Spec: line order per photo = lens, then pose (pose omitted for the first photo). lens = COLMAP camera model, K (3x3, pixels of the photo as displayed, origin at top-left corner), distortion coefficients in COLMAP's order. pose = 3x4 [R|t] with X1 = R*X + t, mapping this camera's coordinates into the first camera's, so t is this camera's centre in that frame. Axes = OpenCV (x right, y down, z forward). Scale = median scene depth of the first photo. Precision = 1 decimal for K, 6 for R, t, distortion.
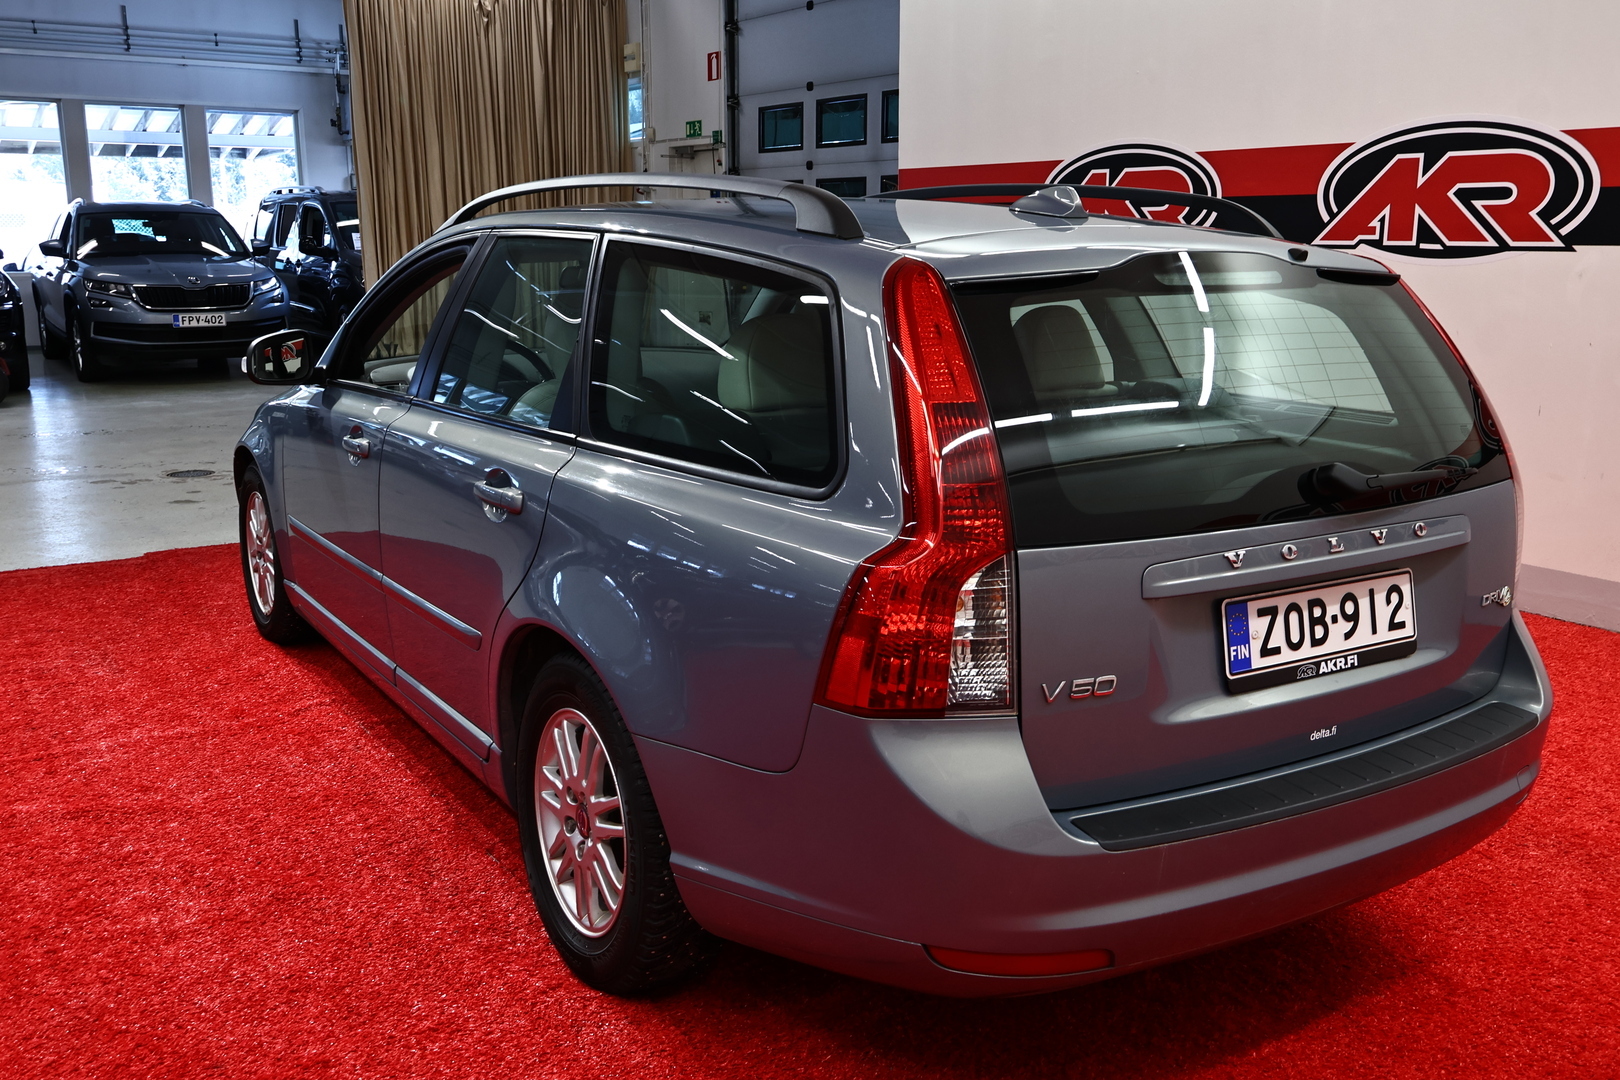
lens RADIAL K [[1457.0, 0, 816.9], [0, 1457.0, 538.8], [0, 0, 1]] dist [0.038368, 0.013486]
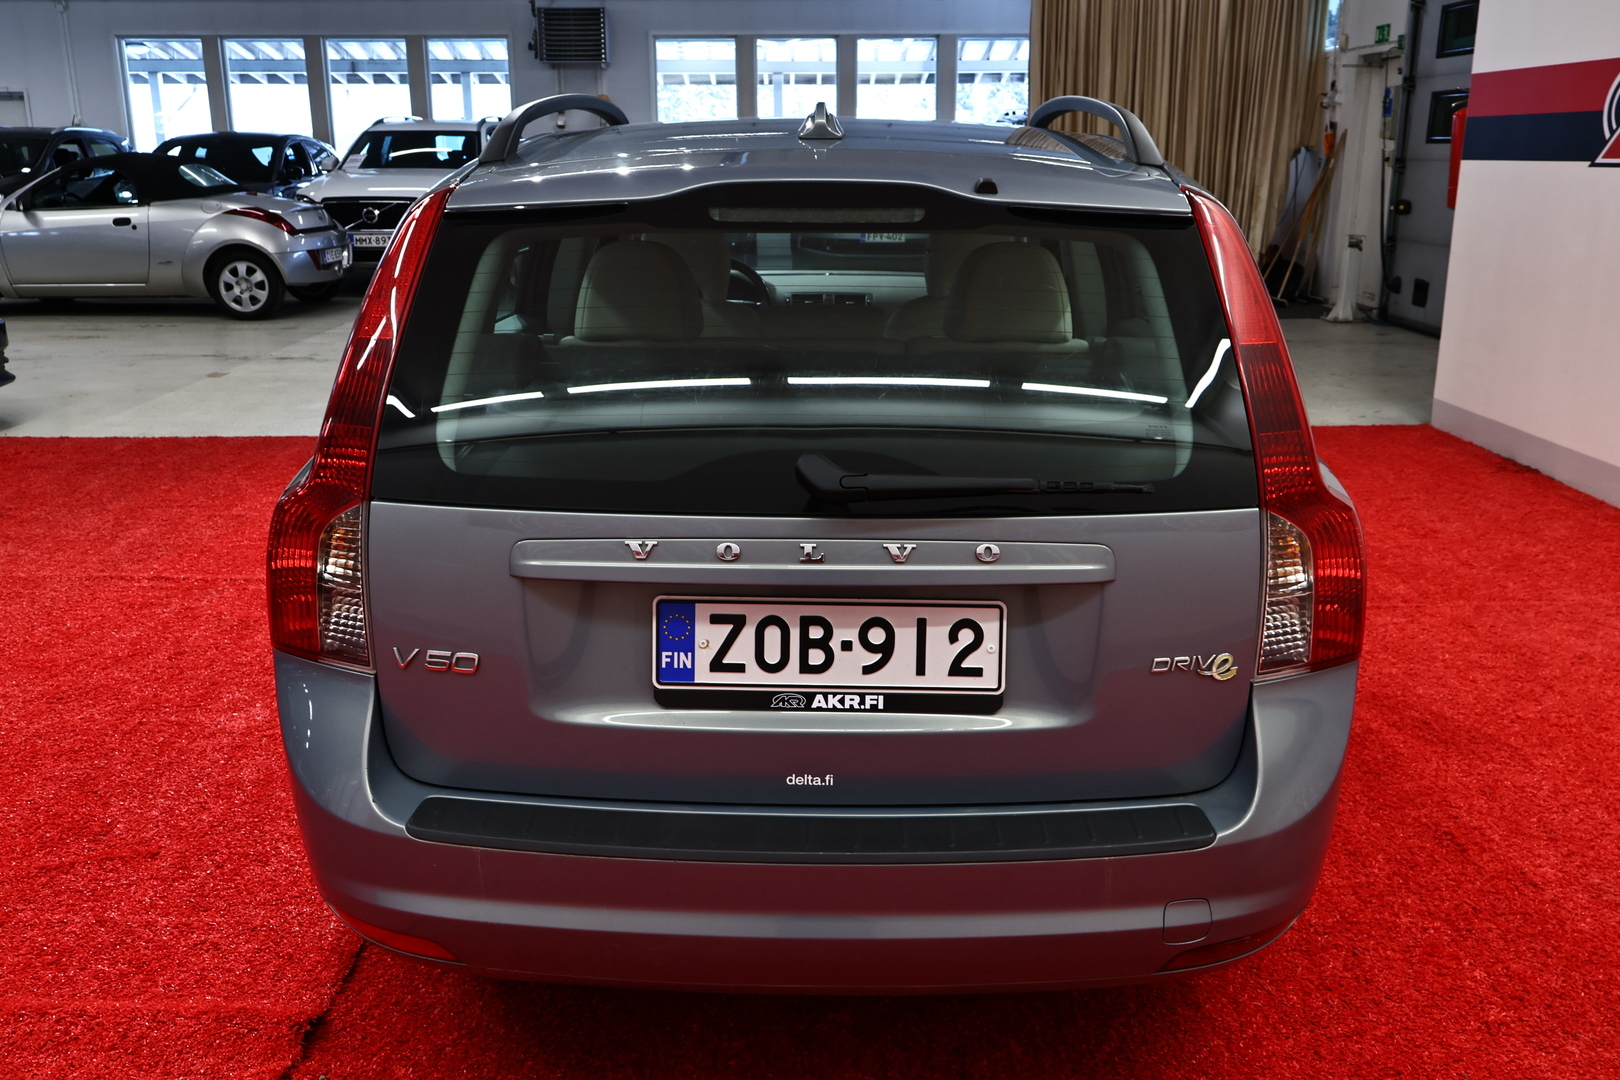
lens RADIAL K [[1457.0, 0, 811.9], [0, 1457.0, 534.0], [0, 0, 1]] dist [0.038368, 0.013486]
pose [[0.835820, 0.142909, -0.530077, 0.752082], [-0.117106, 0.989714, 0.082176, -0.069904], [0.536368, -0.006609, 0.843958, 0.309676]]
